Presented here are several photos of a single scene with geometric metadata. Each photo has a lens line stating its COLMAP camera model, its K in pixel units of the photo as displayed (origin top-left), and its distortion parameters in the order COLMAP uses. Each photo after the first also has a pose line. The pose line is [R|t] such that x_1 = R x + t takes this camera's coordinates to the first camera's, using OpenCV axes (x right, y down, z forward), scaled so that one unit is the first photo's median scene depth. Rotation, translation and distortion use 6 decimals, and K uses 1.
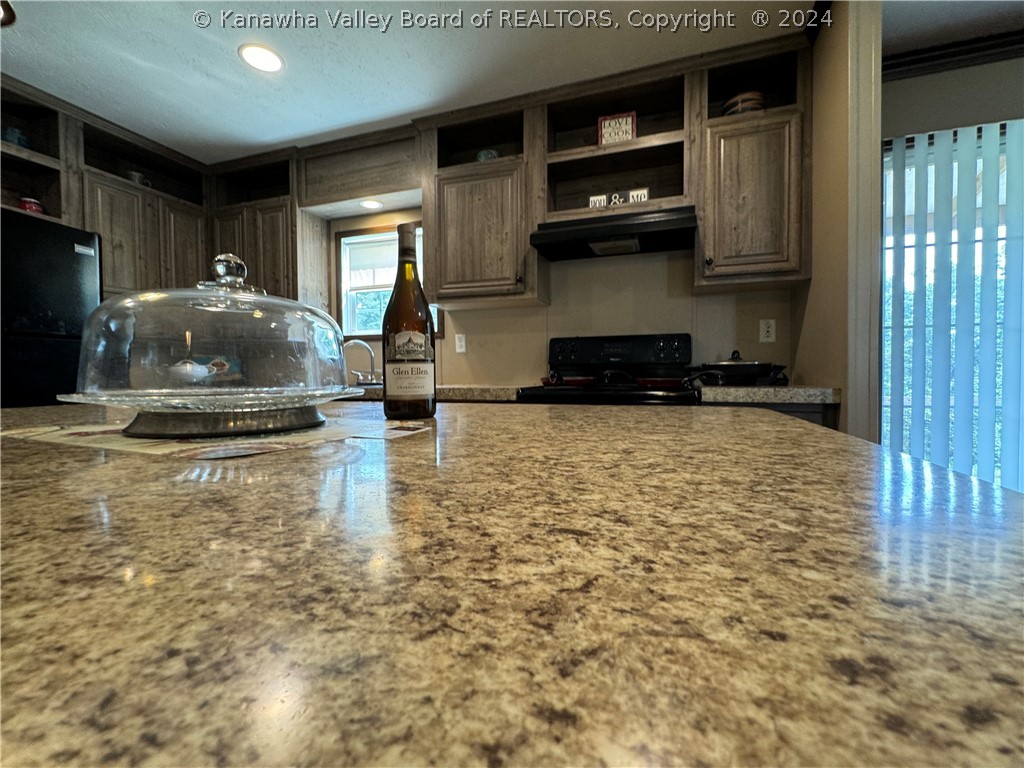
lens RADIAL K [[434.7, 0, 512.0], [0, 434.7, 384.0], [0, 0, 1]] dist [-0.003041, -0.000161]
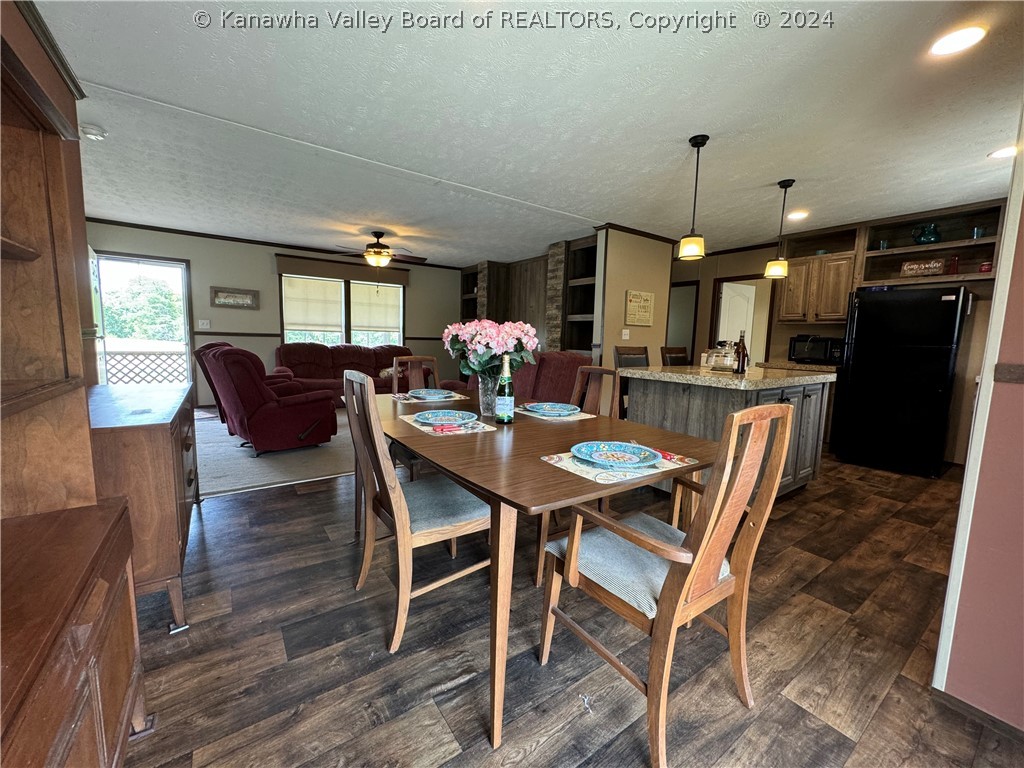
lens RADIAL K [[411.2, 0, 512.0], [0, 411.2, 384.0], [0, 0, 1]] dist [-0.002958, -0.000008]
pose [[-0.586964, 0.080920, -0.805559, 1.362097], [-0.042247, 0.990576, 0.130288, -0.080555], [0.808510, 0.110507, -0.578014, 0.468298]]
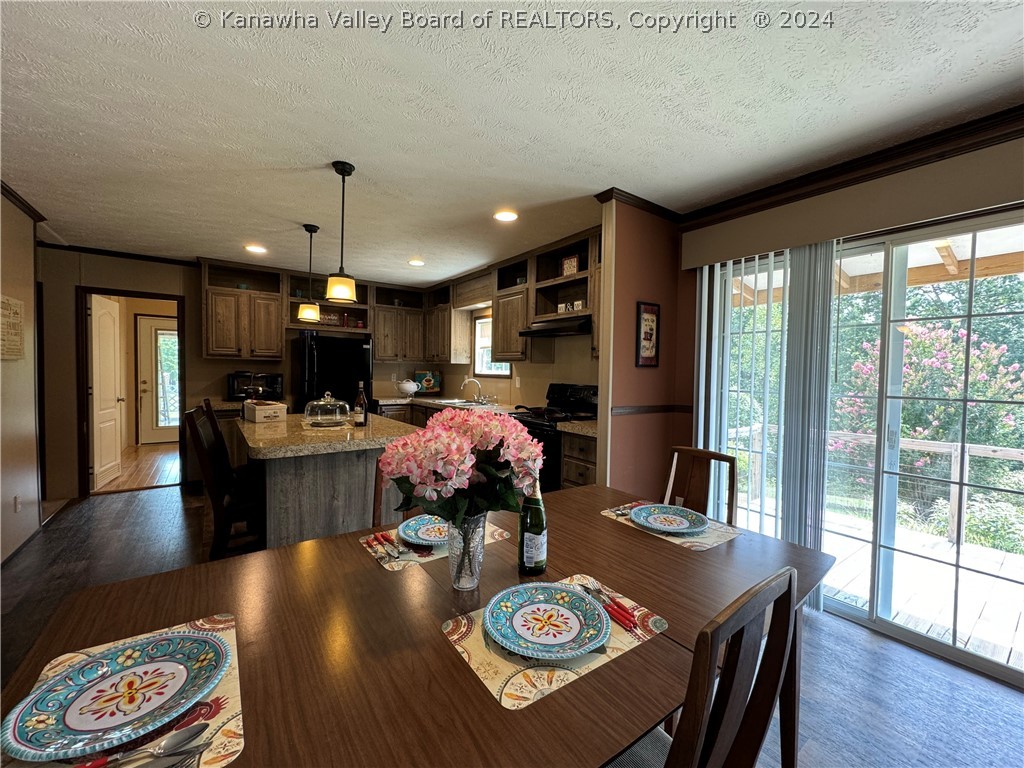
lens RADIAL K [[413.4, 0, 512.0], [0, 413.4, 384.0], [0, 0, 1]] dist [-0.002682, -0.000199]
pose [[0.816944, 0.039836, -0.575339, 0.993696], [-0.036812, 0.999179, 0.016911, -0.138961], [0.575540, 0.007364, 0.817740, -0.444526]]
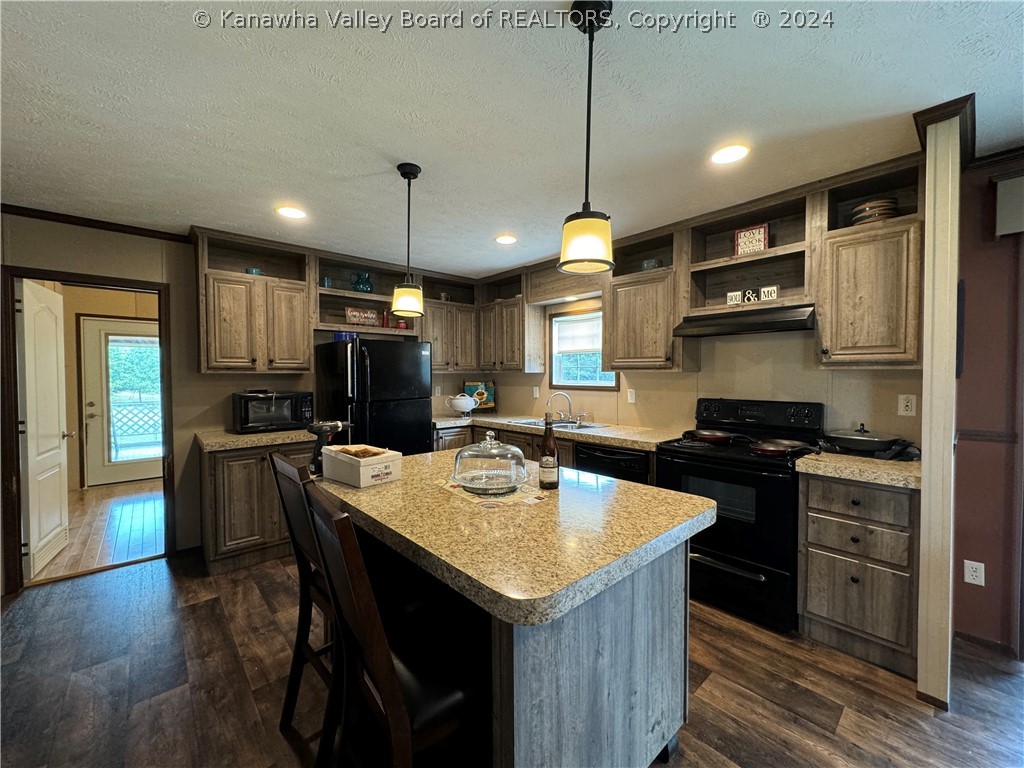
lens RADIAL K [[411.2, 0, 512.0], [0, 411.2, 384.0], [0, 0, 1]] dist [-0.002958, -0.000008]
pose [[0.871943, 0.016673, -0.489323, 0.224805], [-0.015645, 0.999858, 0.006190, -0.162716], [0.489357, 0.002258, 0.872081, -0.364390]]
